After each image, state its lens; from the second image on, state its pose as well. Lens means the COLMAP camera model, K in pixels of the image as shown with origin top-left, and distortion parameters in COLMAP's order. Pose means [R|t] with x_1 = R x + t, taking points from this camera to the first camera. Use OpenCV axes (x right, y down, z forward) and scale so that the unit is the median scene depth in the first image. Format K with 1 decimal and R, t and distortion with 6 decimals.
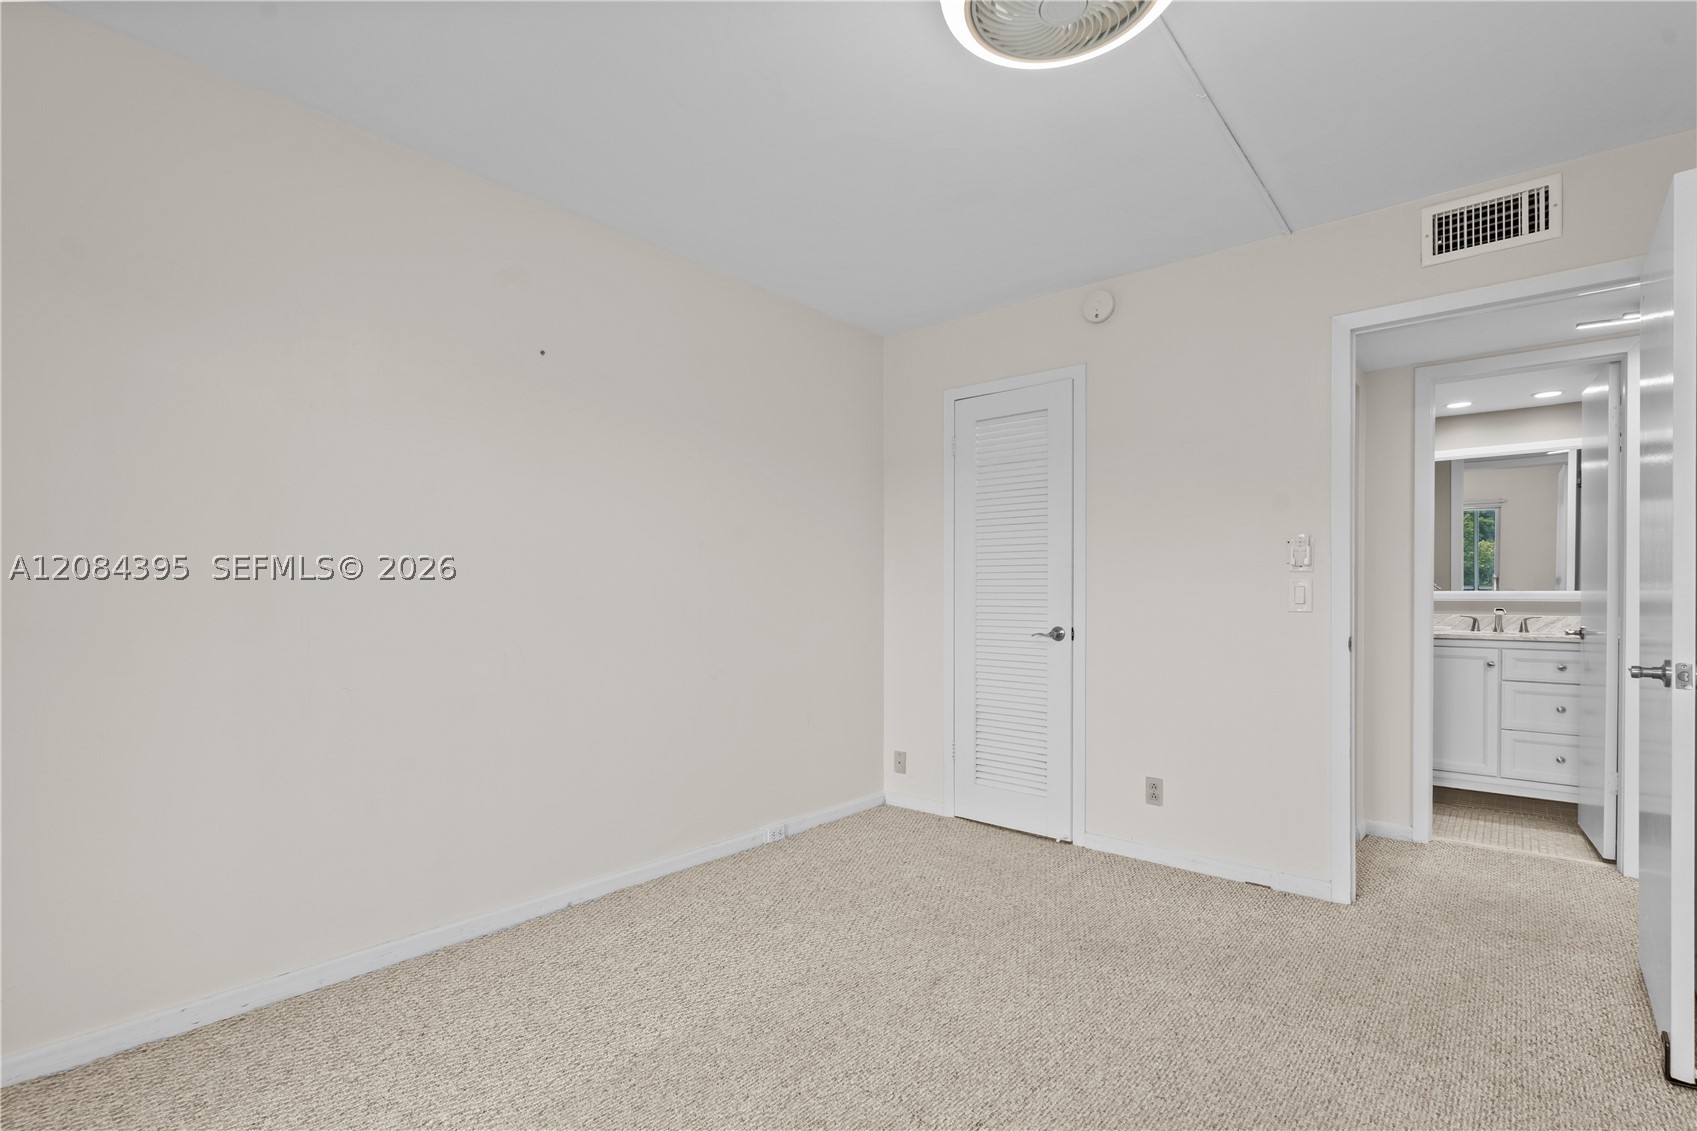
lens RADIAL K [[795.4, 0, 850.8], [0, 795.4, 596.1], [0, 0, 1]] dist [0.002696, 0.001208]
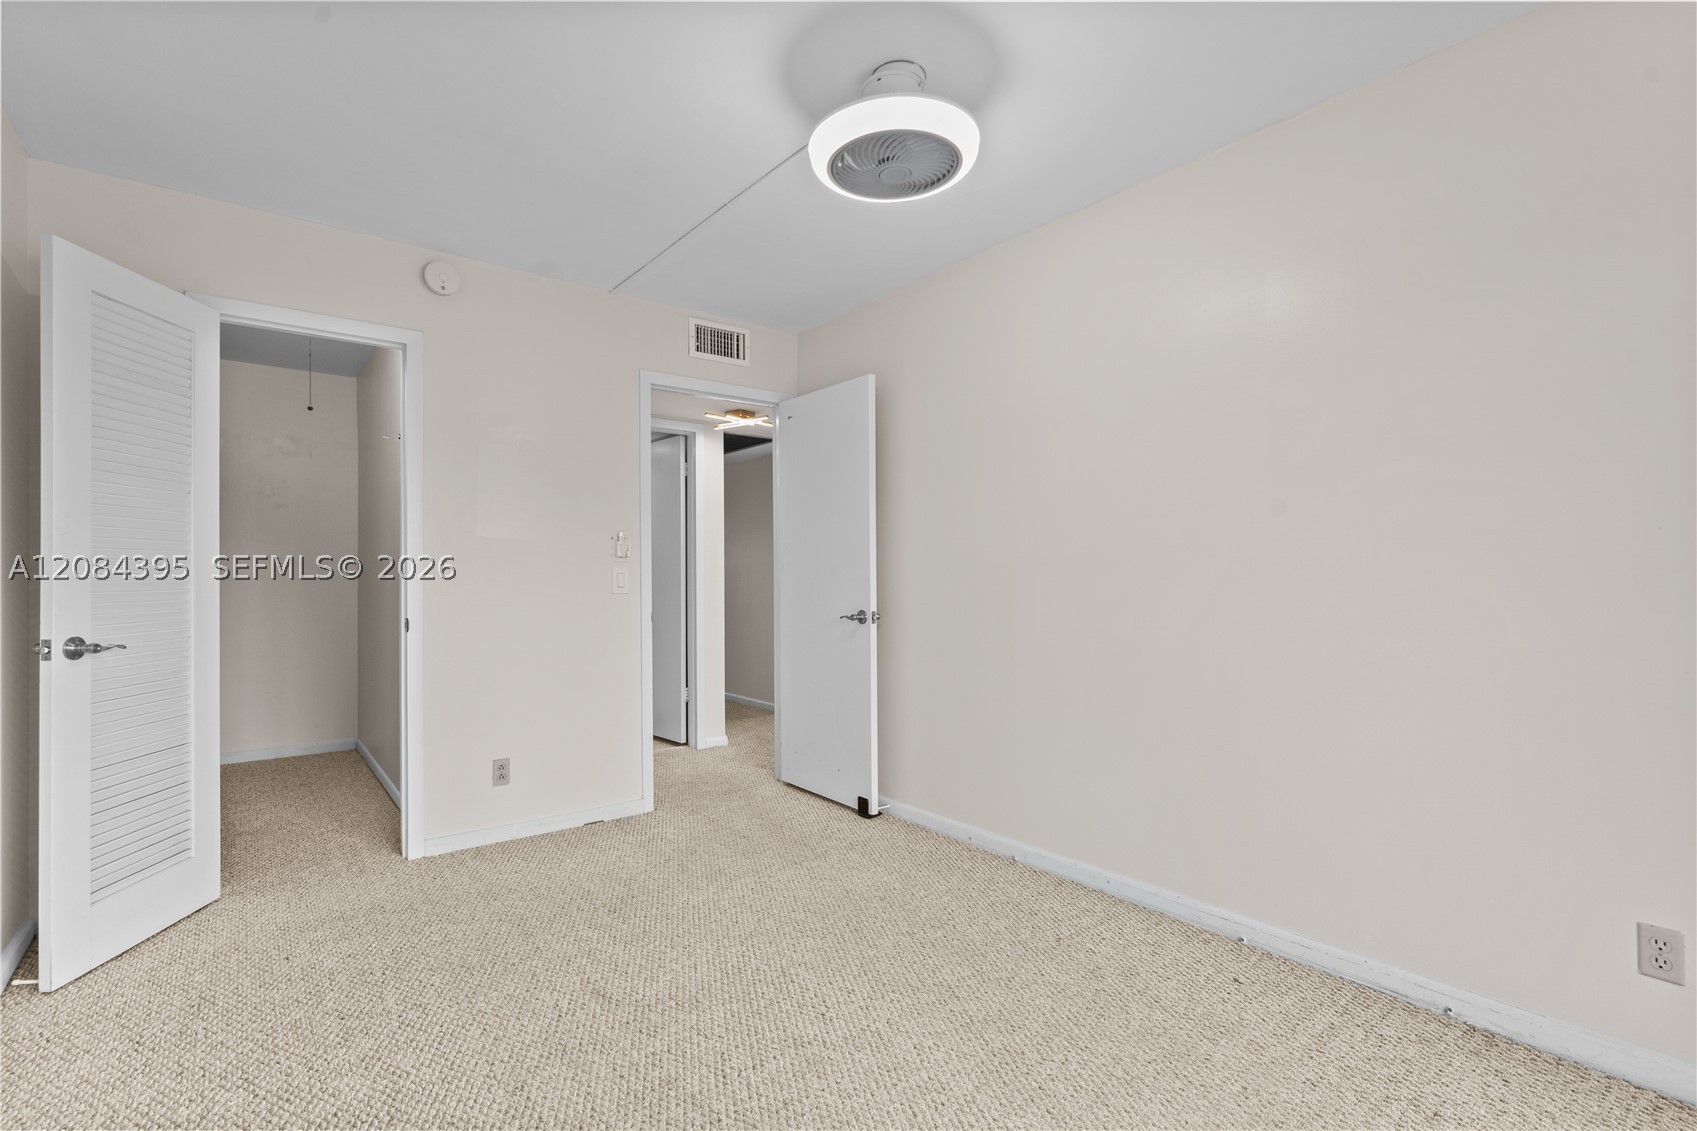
lens RADIAL K [[759.6, 0, 841.2], [0, 759.6, 572.1], [0, 0, 1]] dist [-0.001316, 0.000282]
pose [[0.217052, 0.002072, 0.976158, -0.572966], [0.008931, 0.999952, -0.004108, -0.007350], [-0.976119, 0.009610, 0.217023, 0.419955]]
